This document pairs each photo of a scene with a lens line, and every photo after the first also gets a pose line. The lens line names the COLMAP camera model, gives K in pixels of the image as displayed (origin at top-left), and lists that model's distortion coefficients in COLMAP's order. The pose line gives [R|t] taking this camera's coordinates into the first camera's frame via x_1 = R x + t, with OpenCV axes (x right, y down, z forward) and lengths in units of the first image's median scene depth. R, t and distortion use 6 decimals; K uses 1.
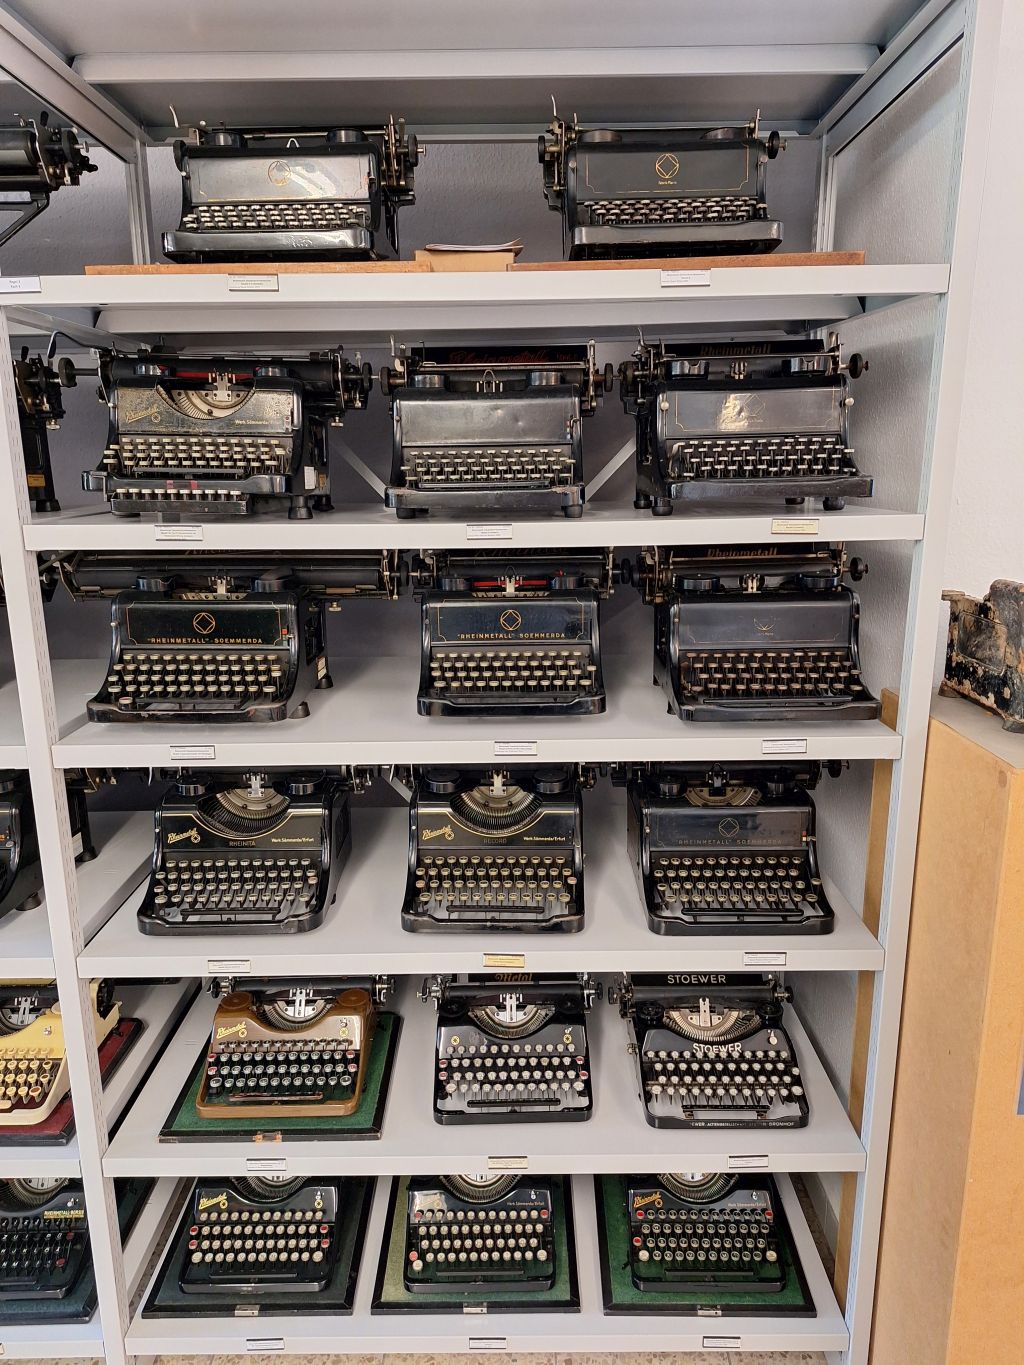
lens RADIAL K [[955.5, 0, 512.4], [0, 955.5, 689.4], [0, 0, 1]] dist [0.033396, -0.004179]
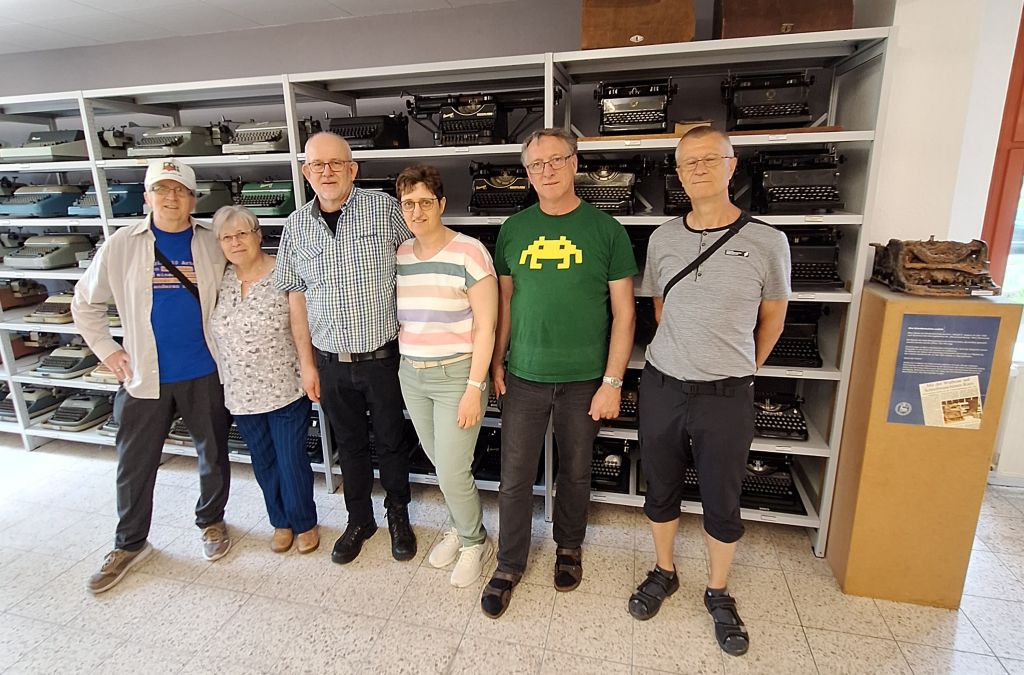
lens RADIAL K [[543.7, 0, 507.3], [0, 543.7, 311.5], [0, 0, 1]] dist [-0.001195, -0.000070]
pose [[0.972170, 0.047783, -0.229354, -0.195625], [-0.047622, 0.998846, 0.006241, 0.130433], [0.229387, 0.004855, 0.973323, -0.733963]]
